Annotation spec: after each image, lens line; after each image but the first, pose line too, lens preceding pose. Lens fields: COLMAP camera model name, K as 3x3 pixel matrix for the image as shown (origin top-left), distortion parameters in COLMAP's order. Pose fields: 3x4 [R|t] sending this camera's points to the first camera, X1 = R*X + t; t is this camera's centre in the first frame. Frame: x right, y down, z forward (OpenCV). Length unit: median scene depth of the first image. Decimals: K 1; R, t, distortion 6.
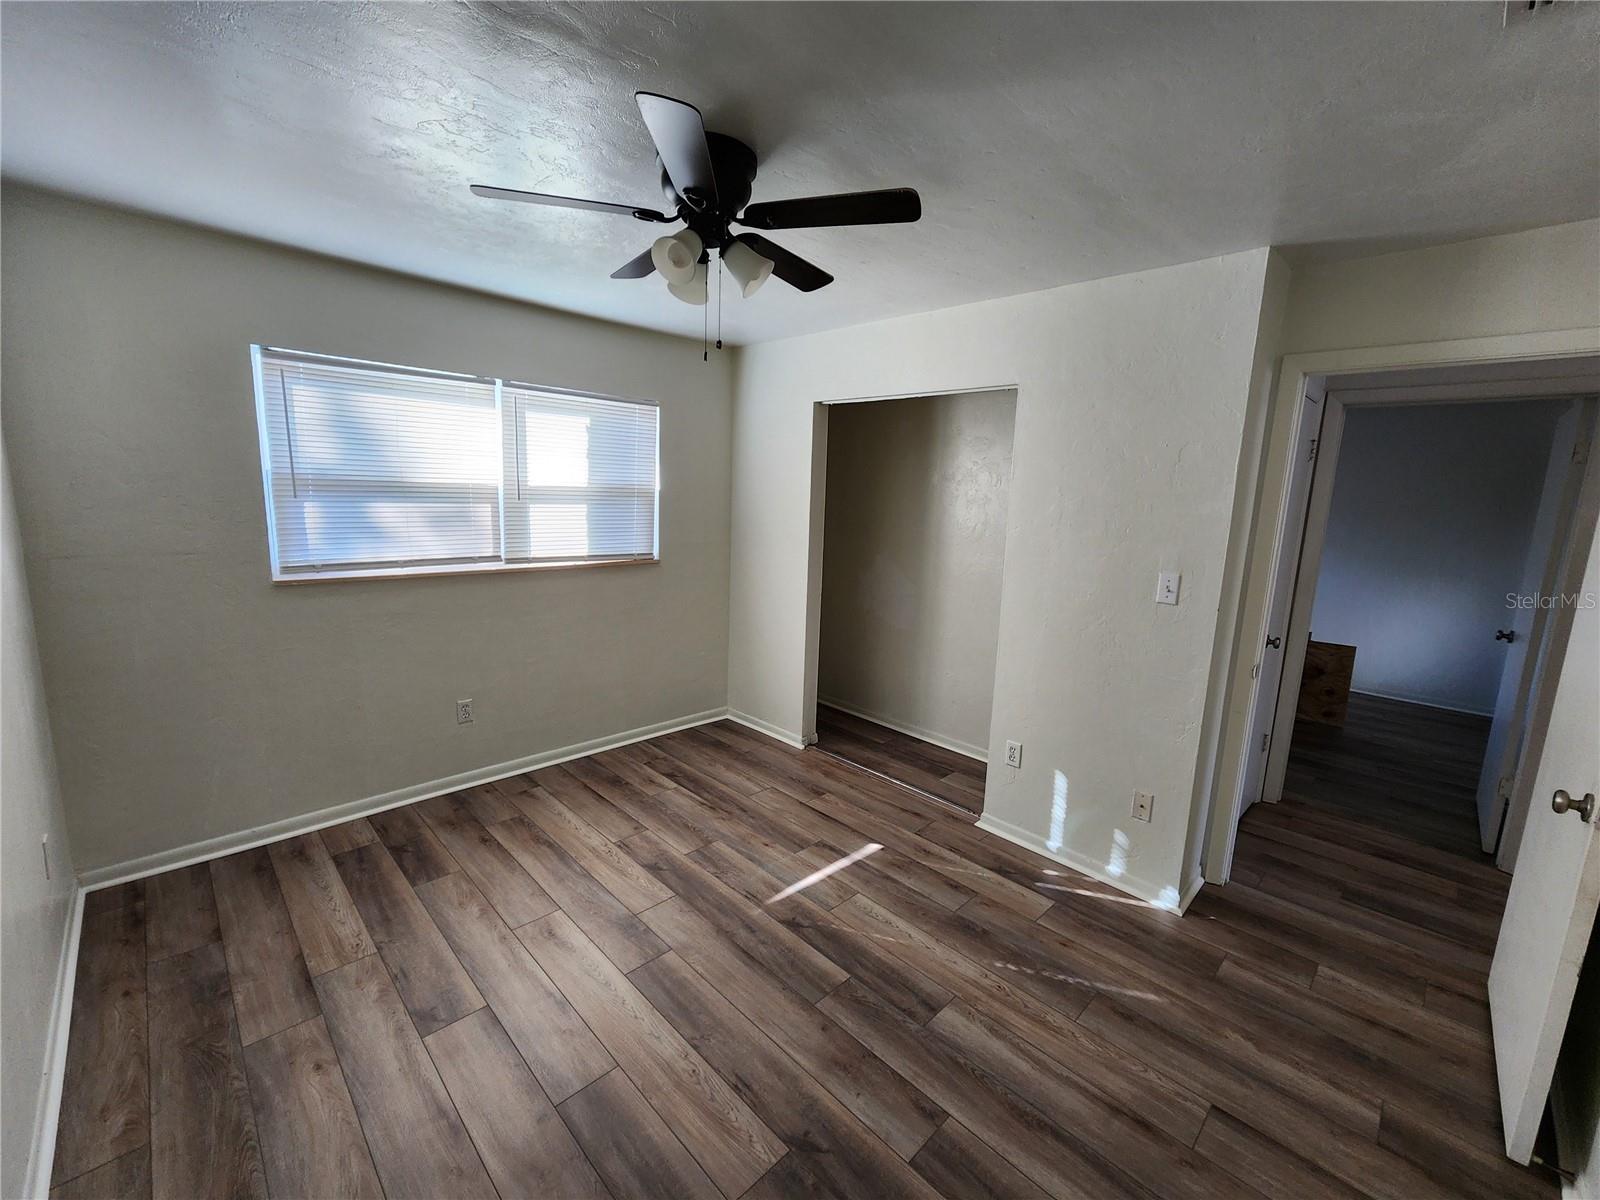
lens RADIAL K [[657.0, 0, 802.2], [0, 657.0, 597.1], [0, 0, 1]] dist [0.002695, -0.000861]
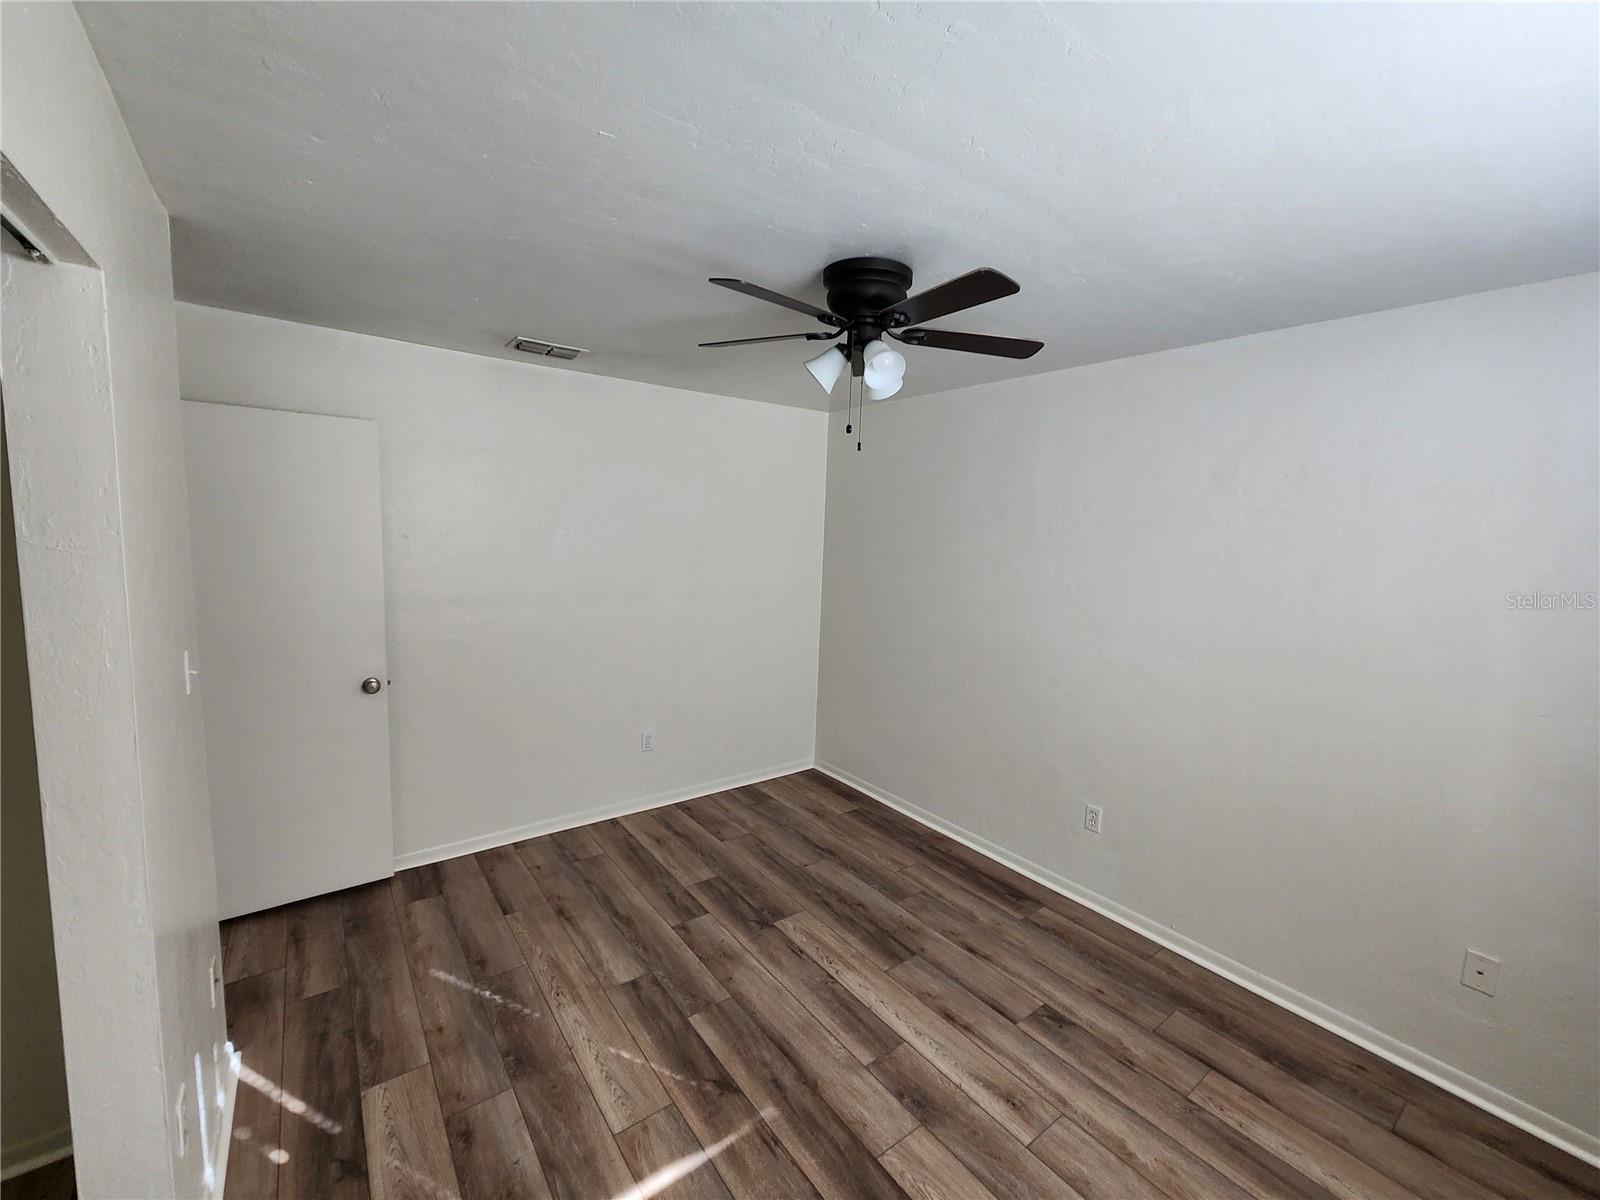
lens RADIAL K [[657.0, 0, 801.9], [0, 657.0, 602.5], [0, 0, 1]] dist [0.002695, -0.000861]
pose [[-0.988322, -0.086240, 0.125630, -0.142628], [-0.047709, 0.958114, 0.282387, -0.282849], [-0.144721, 0.273095, -0.951039, 1.429001]]
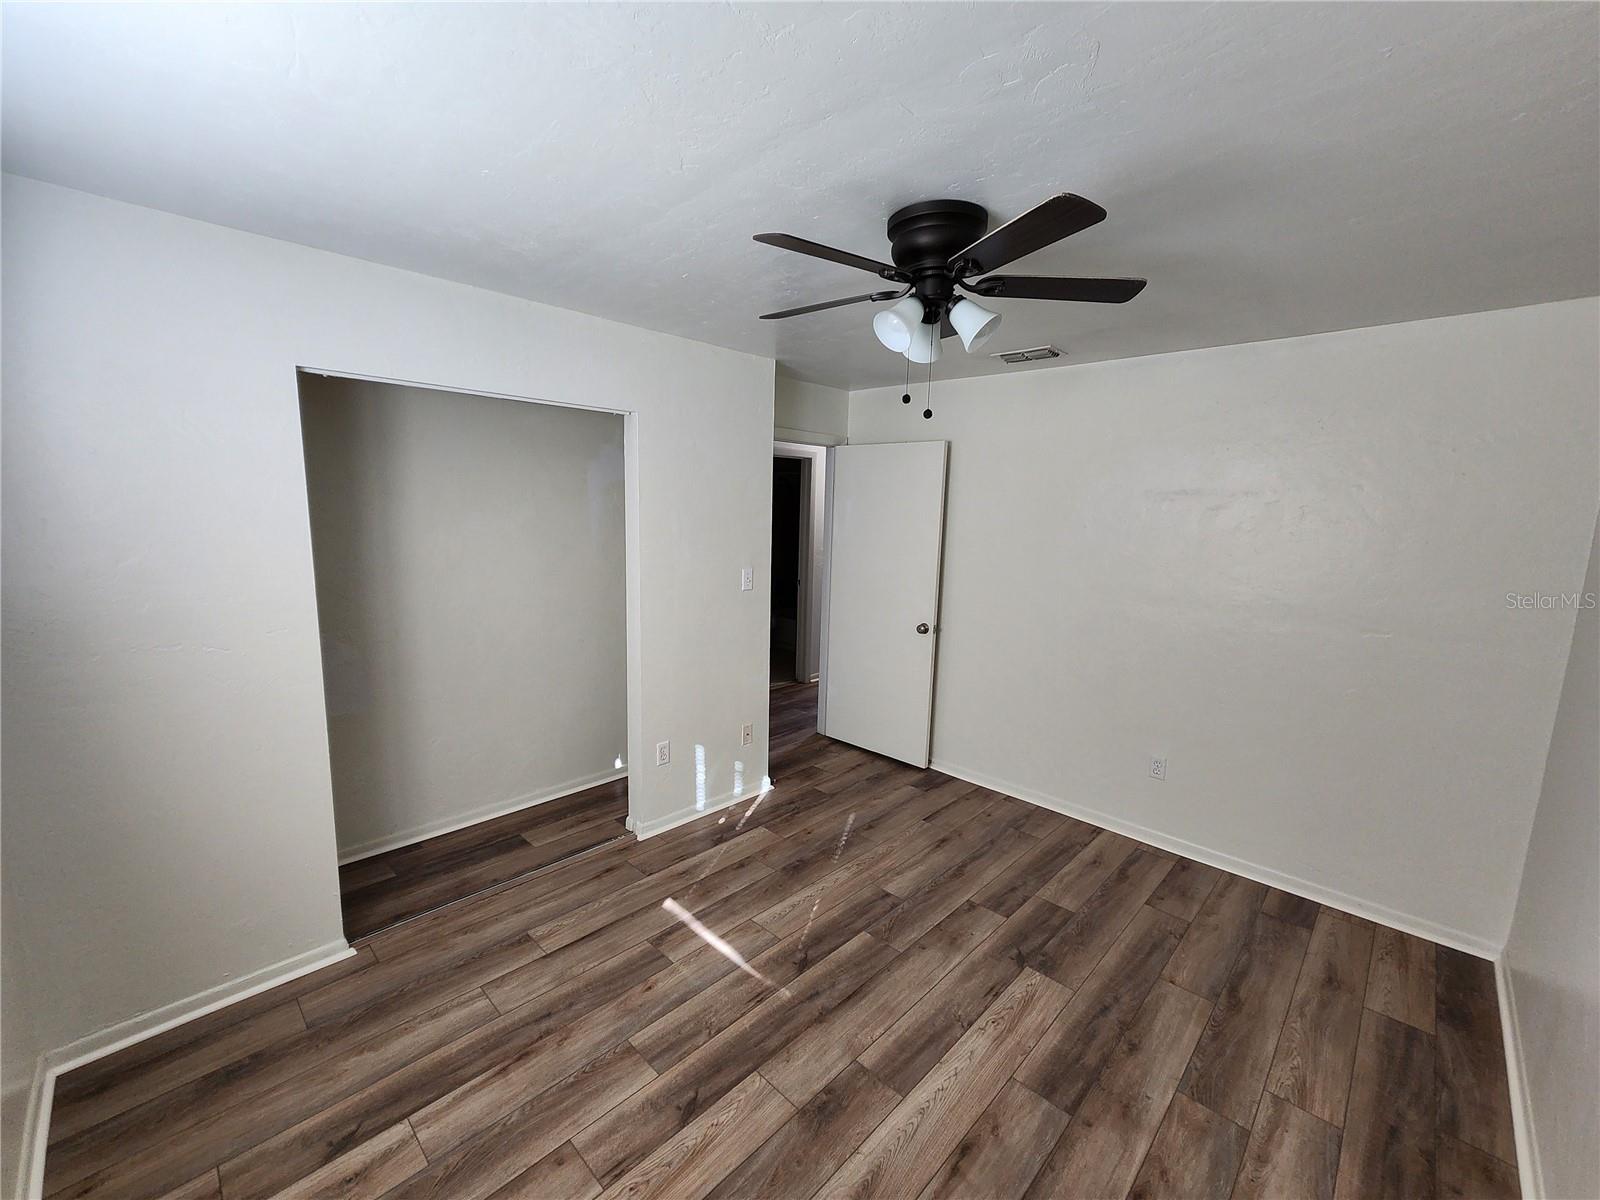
lens RADIAL K [[657.0, 0, 799.1], [0, 657.0, 599.5], [0, 0, 1]] dist [0.002695, -0.000861]
pose [[-0.018754, -0.181673, 0.983180, -0.799346], [0.138399, 0.973415, 0.182509, -0.200960], [-0.990199, 0.139494, 0.006888, 0.822216]]
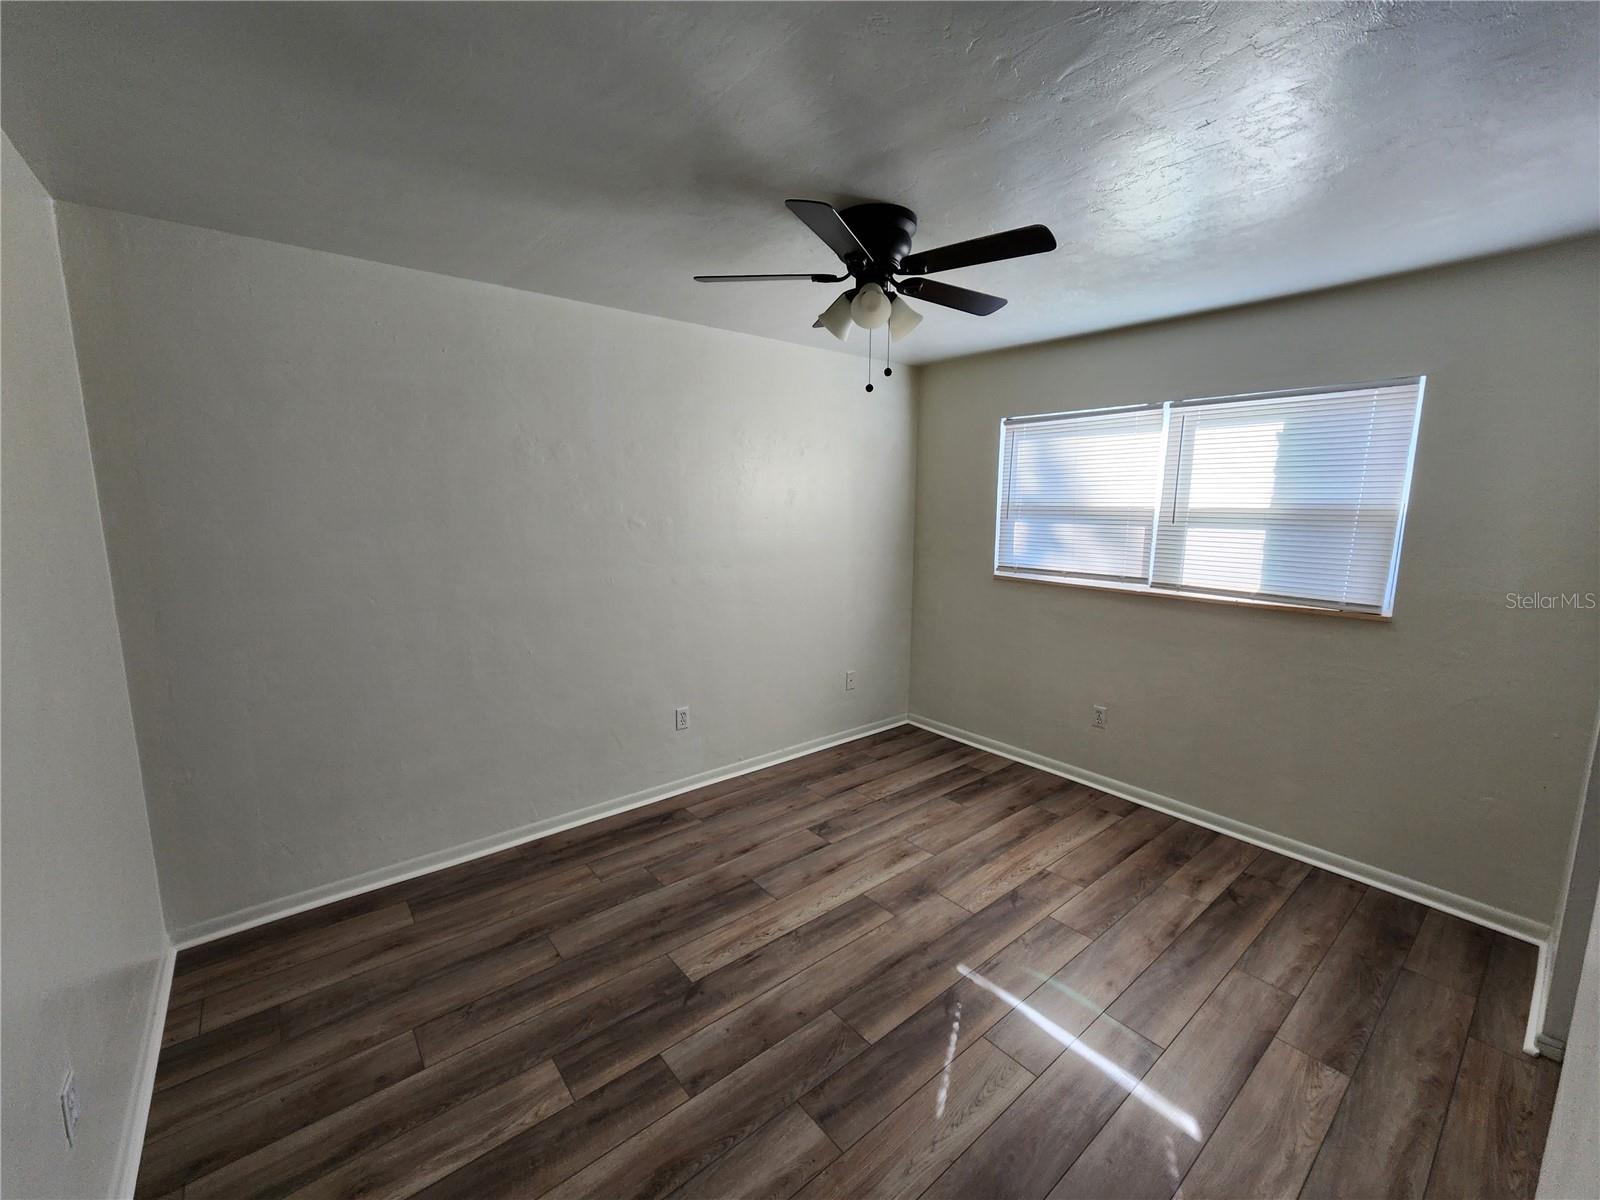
lens RADIAL K [[657.0, 0, 801.0], [0, 657.0, 597.6], [0, 0, 1]] dist [0.002695, -0.000861]
pose [[-0.094082, 0.110912, -0.989367, 0.715528], [-0.172540, 0.976920, 0.125924, -0.085332], [0.980499, 0.182552, -0.072774, 0.691678]]
